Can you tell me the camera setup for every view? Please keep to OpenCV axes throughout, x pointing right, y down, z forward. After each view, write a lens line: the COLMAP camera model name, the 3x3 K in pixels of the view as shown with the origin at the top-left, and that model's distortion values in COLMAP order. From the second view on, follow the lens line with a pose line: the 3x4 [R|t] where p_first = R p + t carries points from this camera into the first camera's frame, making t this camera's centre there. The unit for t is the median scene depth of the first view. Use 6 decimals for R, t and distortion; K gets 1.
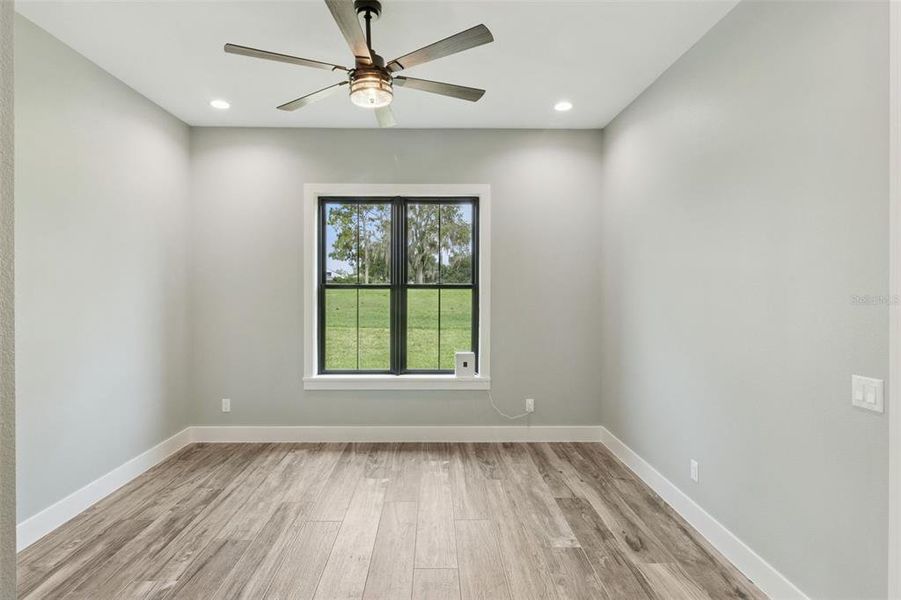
lens RADIAL K [[483.3, 0, 450.5], [0, 483.3, 300.0], [0, 0, 1]] dist [-0.001187, -0.000124]
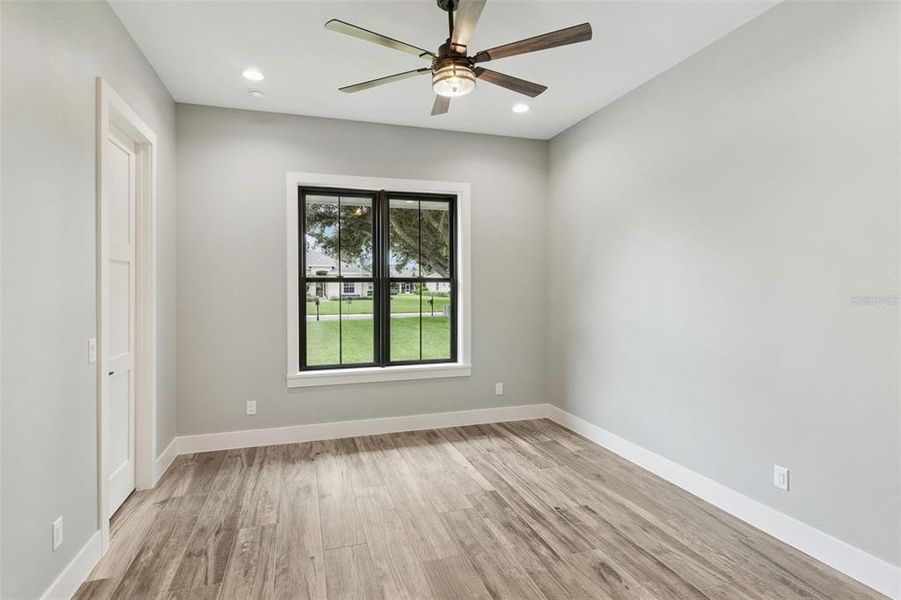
lens RADIAL K [[453.0, 0, 444.1], [0, 453.0, 288.6], [0, 0, 1]] dist [-0.001316, 0.000052]
pose [[0.968605, -0.010777, 0.248371, -0.217299], [0.015390, 0.999743, -0.016640, 0.008776], [-0.248128, 0.019941, 0.968522, 0.050047]]
